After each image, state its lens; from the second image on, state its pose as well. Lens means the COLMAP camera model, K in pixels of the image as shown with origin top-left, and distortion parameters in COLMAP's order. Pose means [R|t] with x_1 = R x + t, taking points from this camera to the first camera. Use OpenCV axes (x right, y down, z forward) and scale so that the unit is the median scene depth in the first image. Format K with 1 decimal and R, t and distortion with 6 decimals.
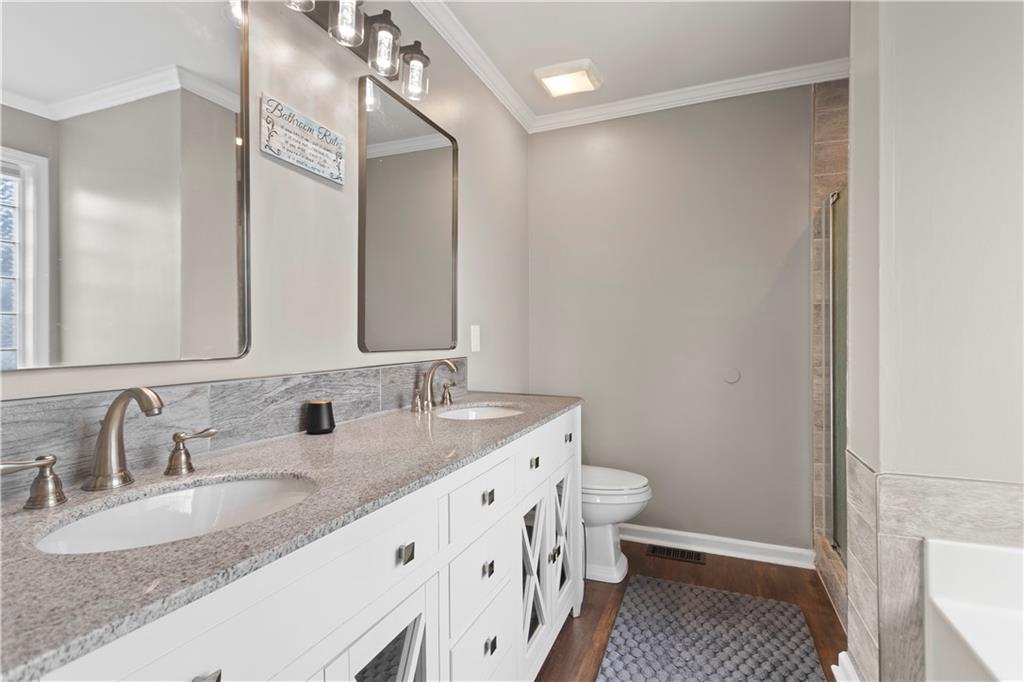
lens RADIAL K [[489.4, 0, 512.0], [0, 489.4, 341.0], [0, 0, 1]] dist [-0.003914, 0.000327]
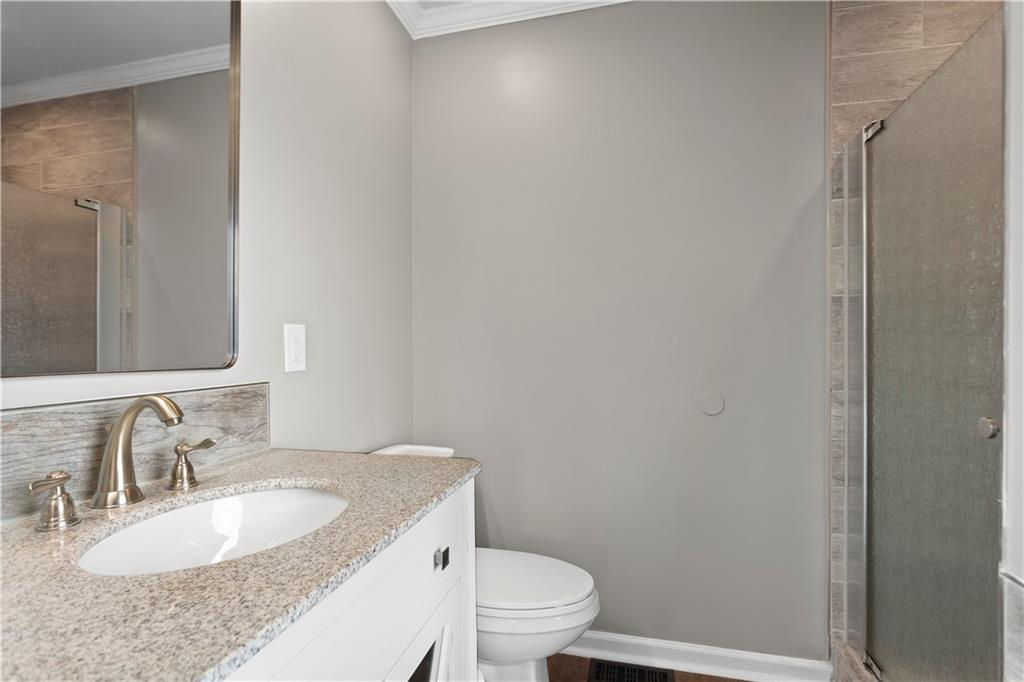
lens RADIAL K [[502.2, 0, 513.1], [0, 502.2, 350.6], [0, 0, 1]] dist [-0.010706, 0.000650]
pose [[0.988959, -0.000353, 0.148192, 0.087706], [0.000658, 0.999998, -0.002008, -0.000472], [-0.148191, 0.002083, 0.988957, 0.401097]]
